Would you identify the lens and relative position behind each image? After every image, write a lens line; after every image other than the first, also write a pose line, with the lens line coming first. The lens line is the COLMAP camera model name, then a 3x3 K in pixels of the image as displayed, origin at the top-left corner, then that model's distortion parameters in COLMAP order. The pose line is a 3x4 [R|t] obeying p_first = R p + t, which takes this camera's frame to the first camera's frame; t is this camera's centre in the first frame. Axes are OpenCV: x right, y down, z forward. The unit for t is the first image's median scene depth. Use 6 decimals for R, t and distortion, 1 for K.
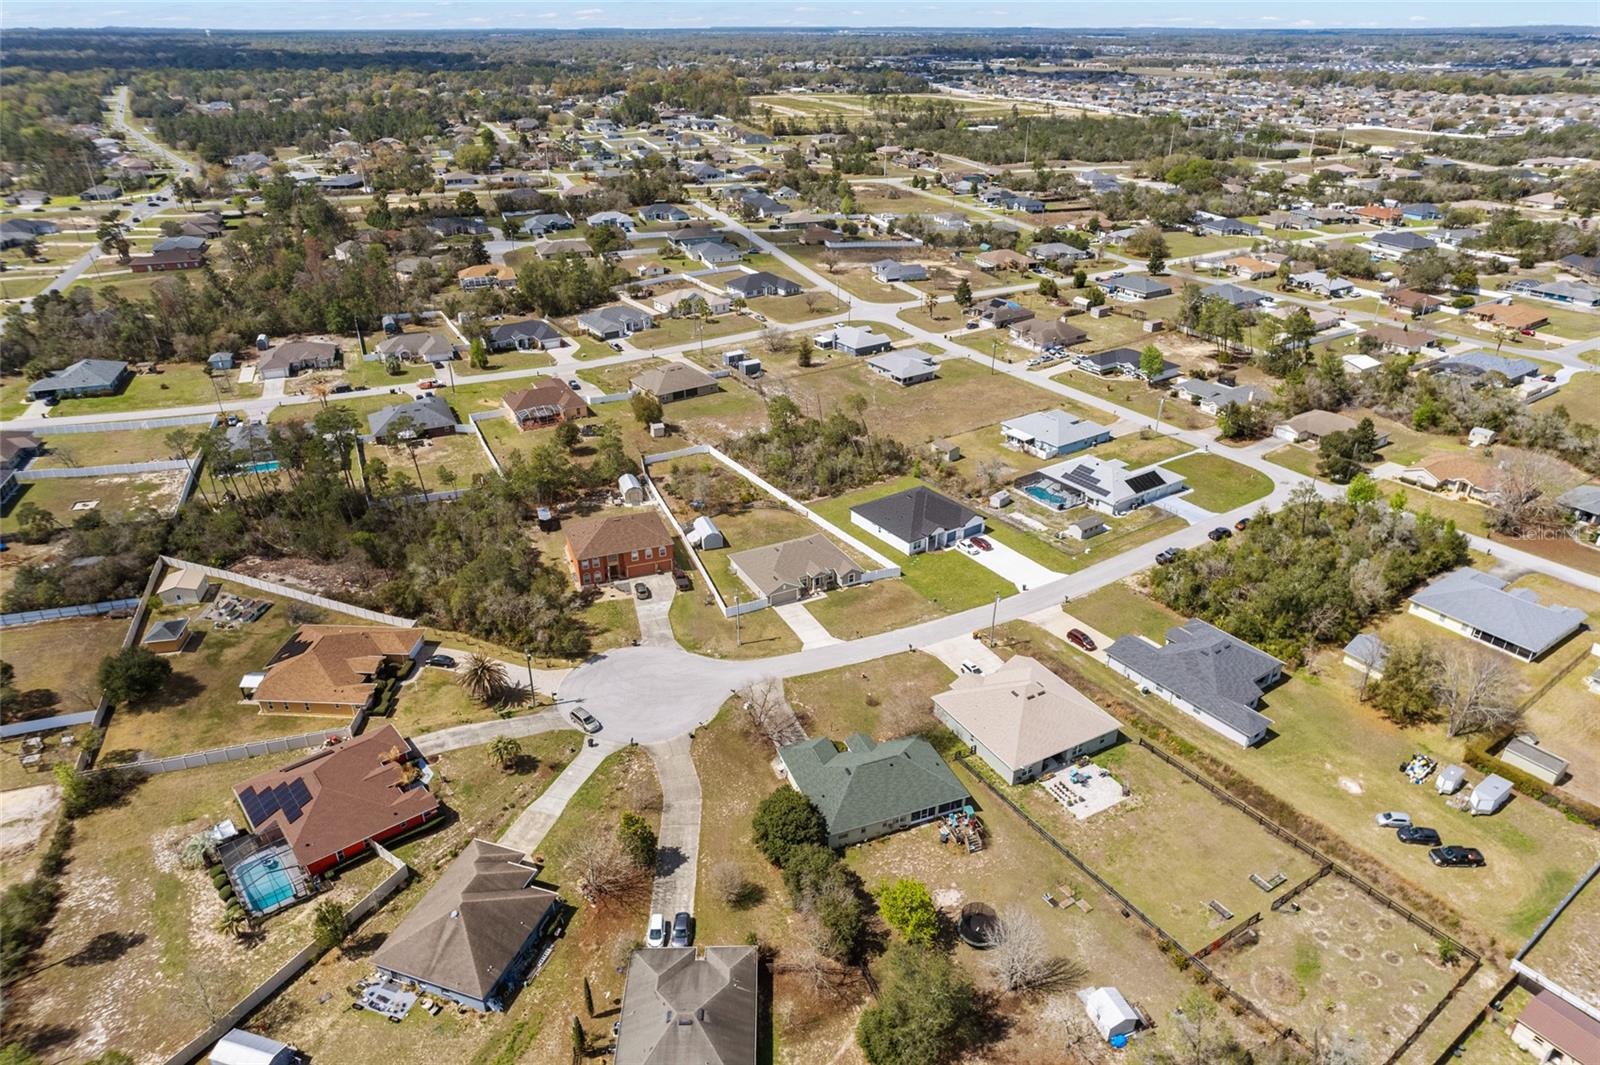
lens RADIAL K [[1022.2, 0, 805.9], [0, 1022.2, 546.6], [0, 0, 1]] dist [-0.071424, 0.072437]
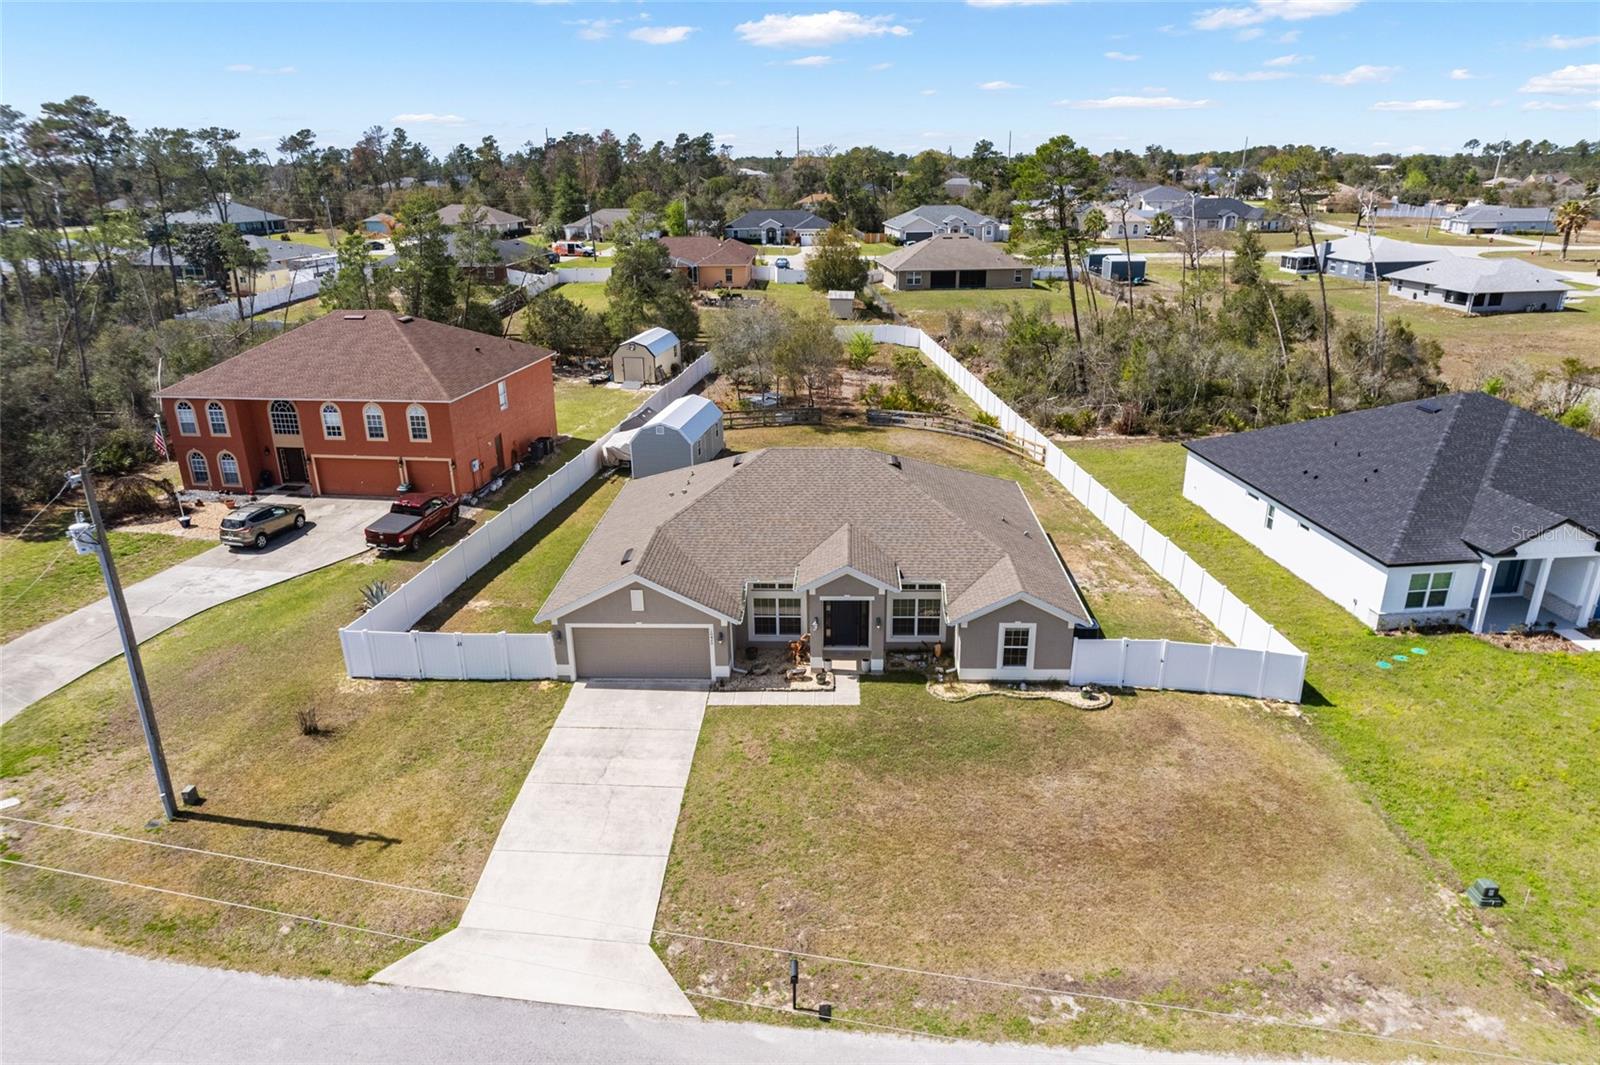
lens RADIAL K [[1022.2, 0, 805.9], [0, 1022.2, 546.6], [0, 0, 1]] dist [-0.071424, 0.072437]
pose [[0.871388, 0.164357, -0.462243, 0.077833], [-0.216362, 0.974380, -0.061415, 0.026476], [0.440307, 0.153528, 0.884624, 0.644538]]
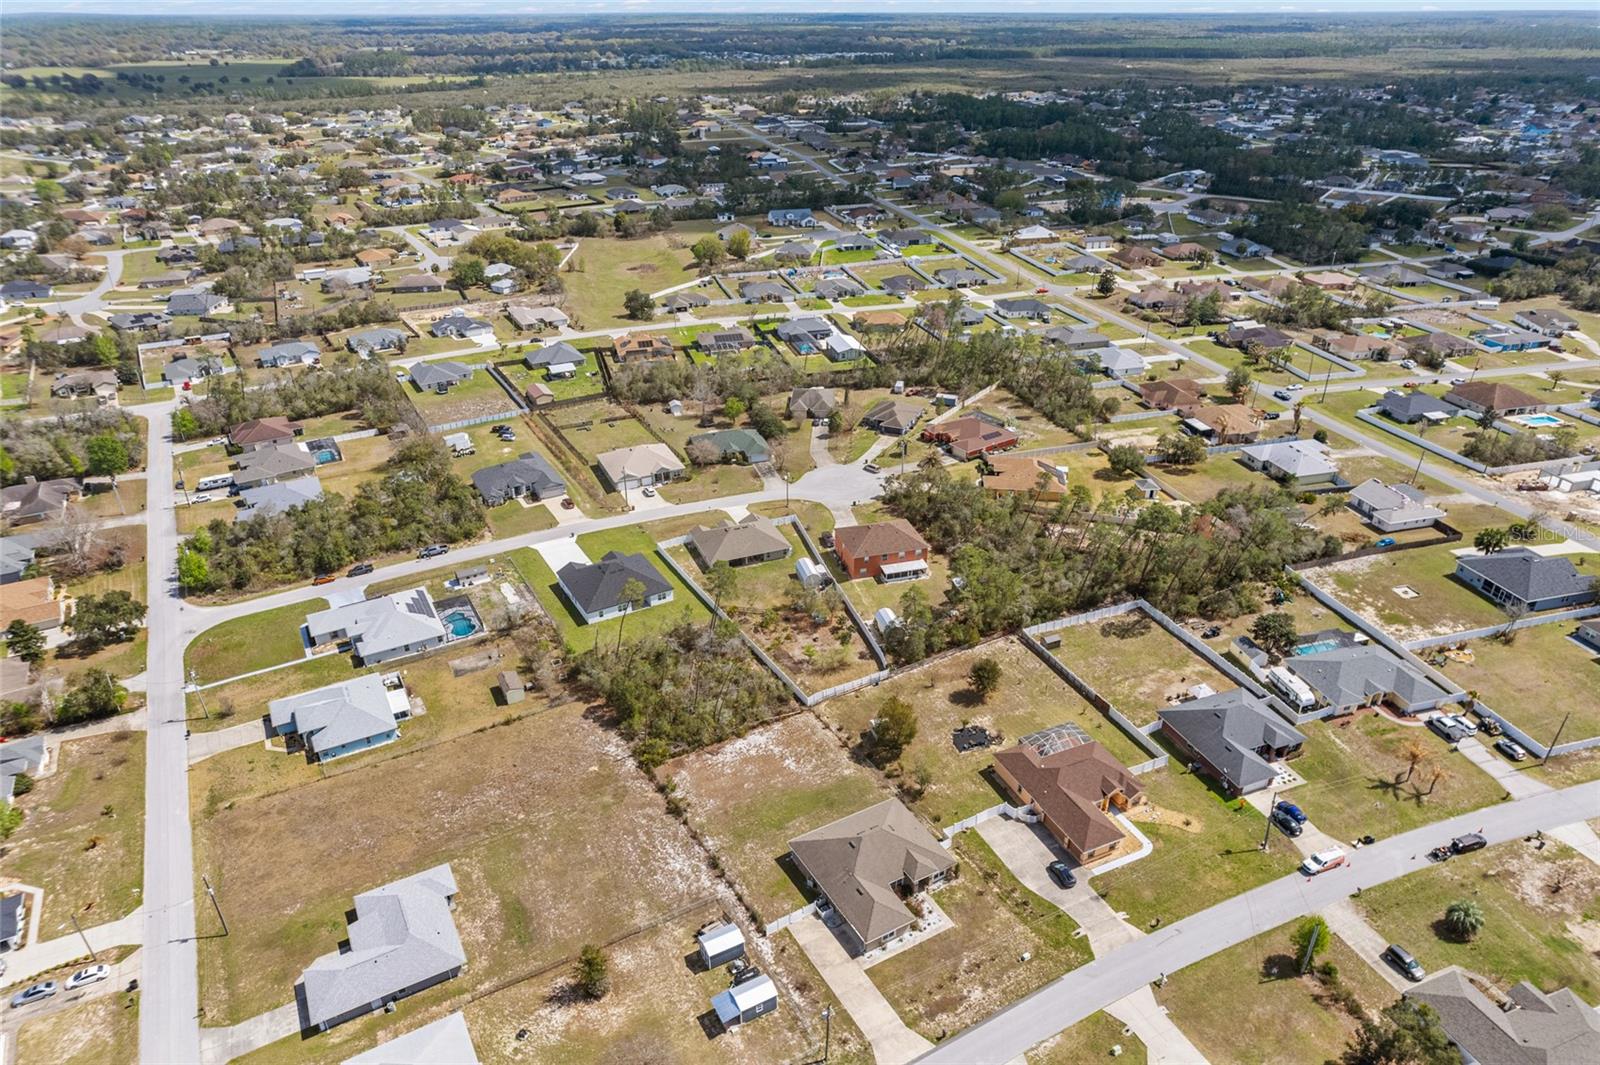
lens RADIAL K [[1025.2, 0, 805.9], [0, 1025.2, 540.6], [0, 0, 1]] dist [-0.072046, 0.073968]
pose [[-0.996652, -0.036527, 0.073142, -0.152177], [0.039499, 0.568166, 0.821965, -0.838979], [-0.071580, 0.822103, -0.564821, 1.398437]]
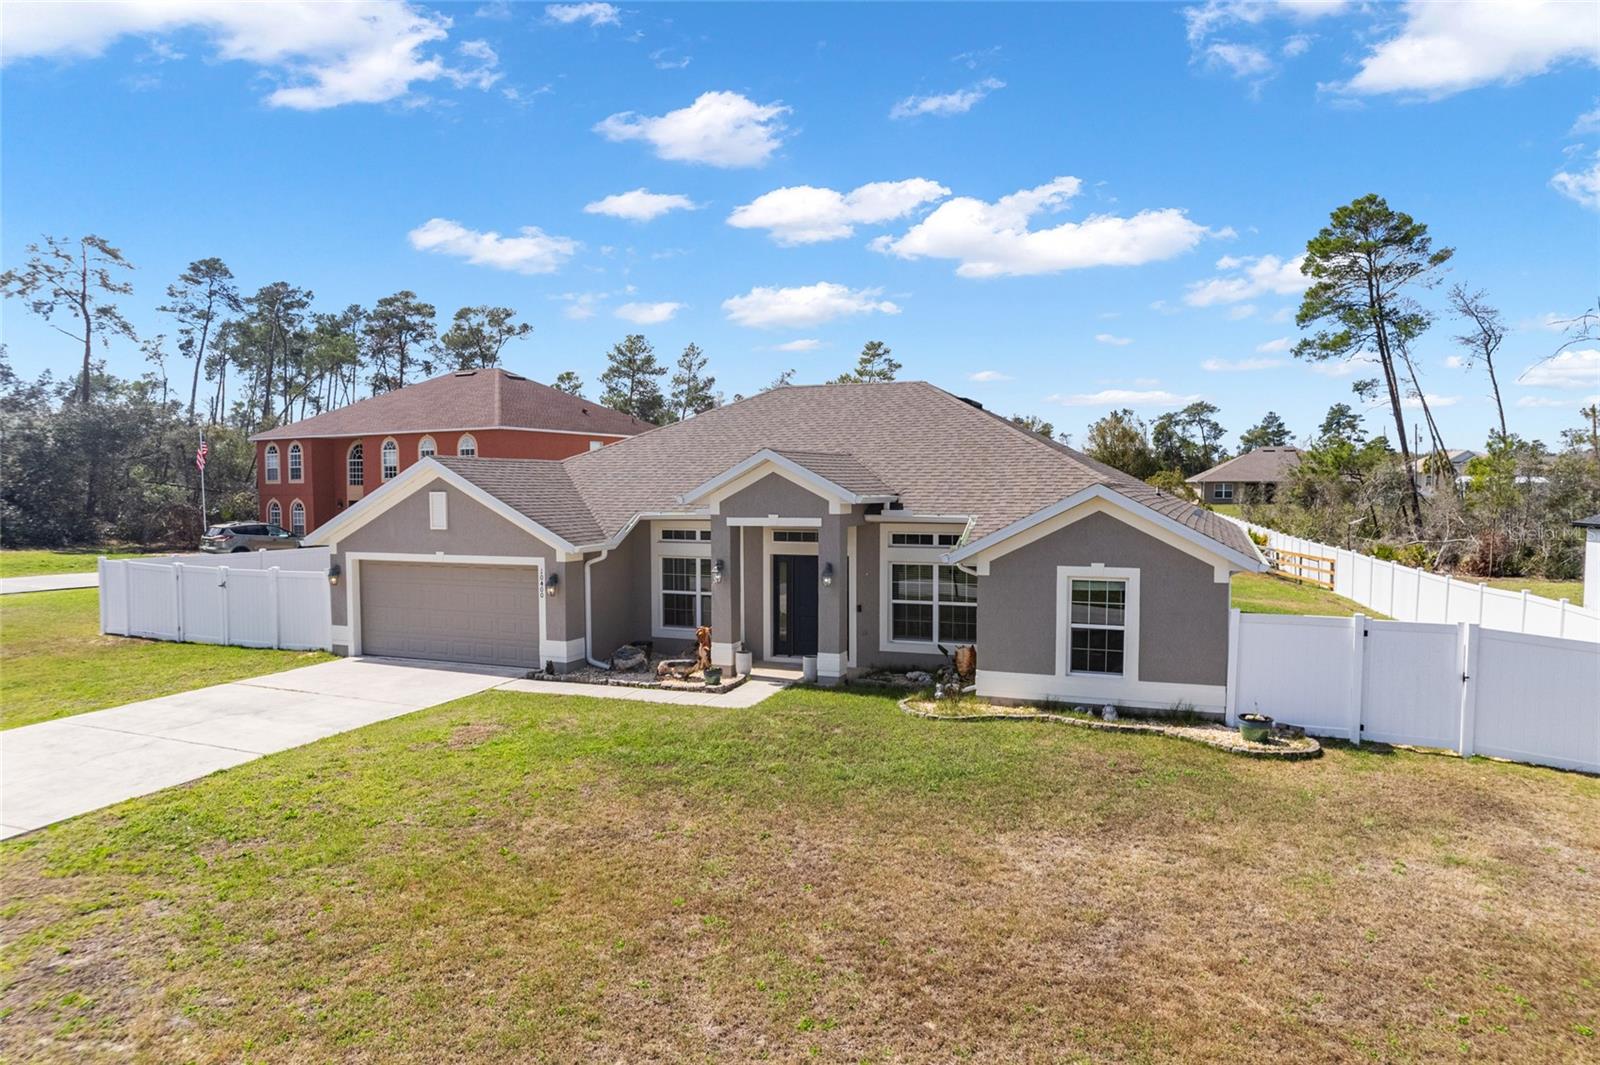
lens RADIAL K [[1022.2, 0, 805.9], [0, 1022.2, 546.6], [0, 0, 1]] dist [-0.071424, 0.072437]
pose [[0.653487, 0.041983, -0.755772, 0.076593], [-0.348599, 0.902966, -0.251260, 0.045205], [0.671888, 0.427657, 0.604712, 0.741269]]
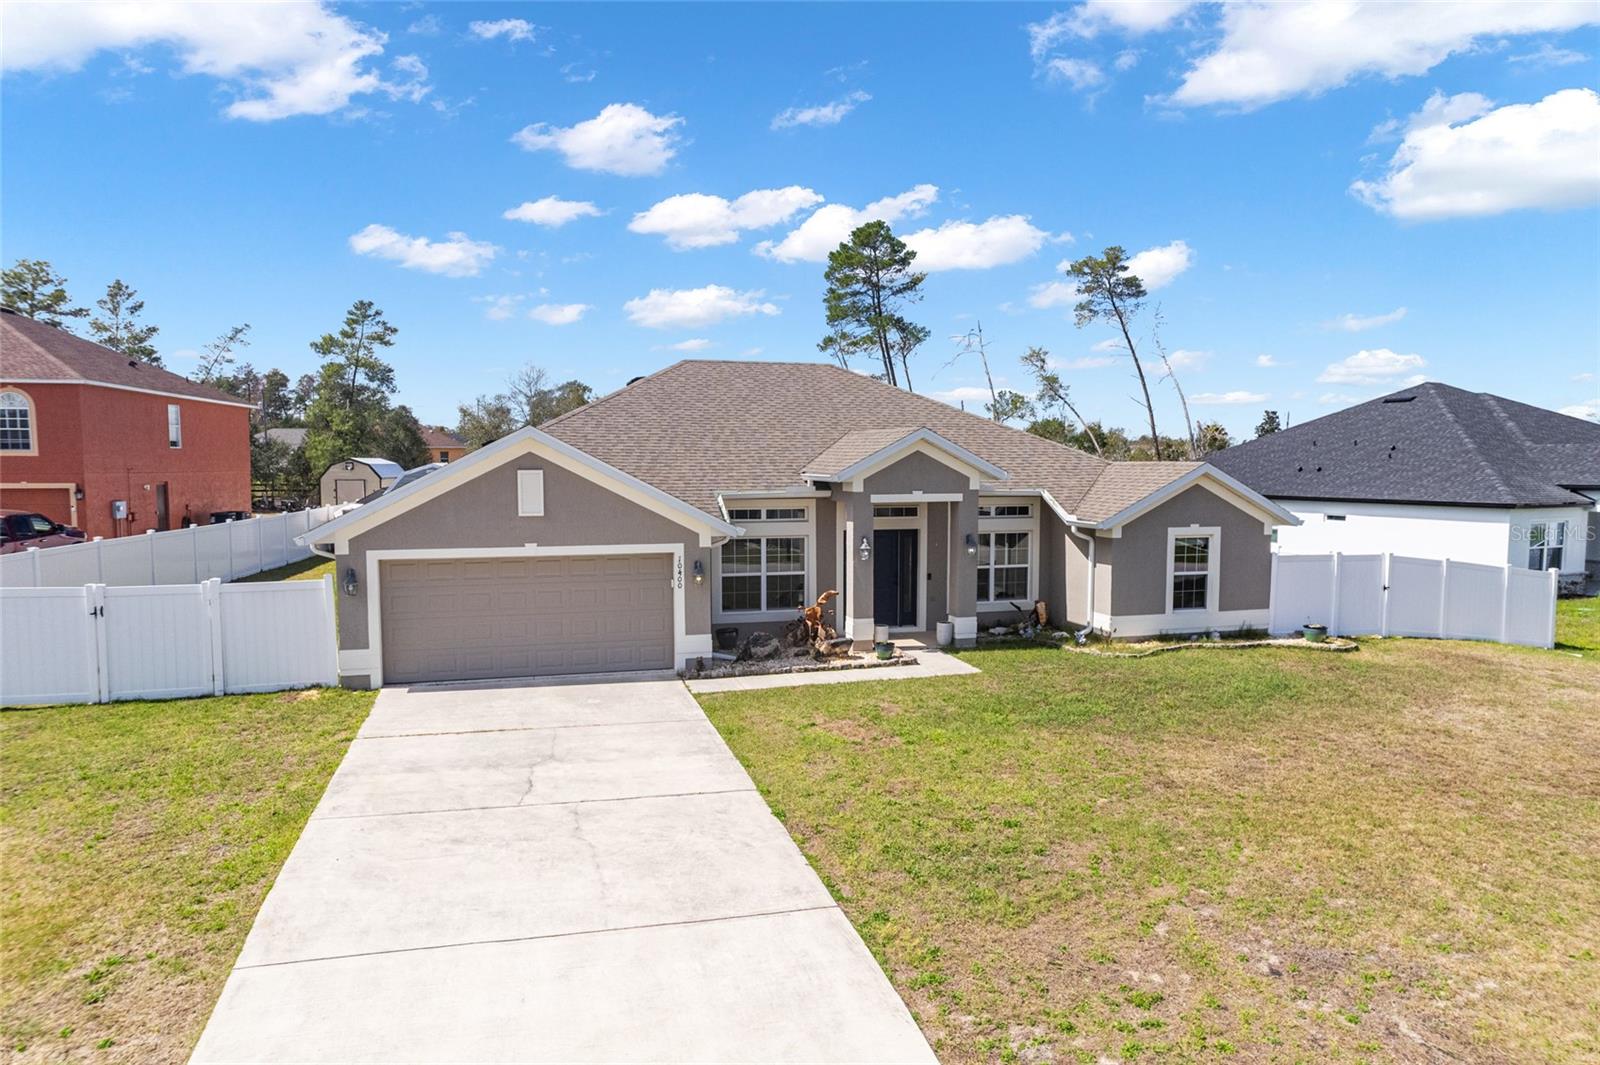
lens RADIAL K [[1022.2, 0, 805.9], [0, 1022.2, 546.6], [0, 0, 1]] dist [-0.071424, 0.072437]
pose [[0.980936, 0.015839, -0.193687, 0.018844], [-0.089801, 0.920824, -0.379497, 0.061411], [0.172341, 0.389656, 0.904692, 0.709599]]
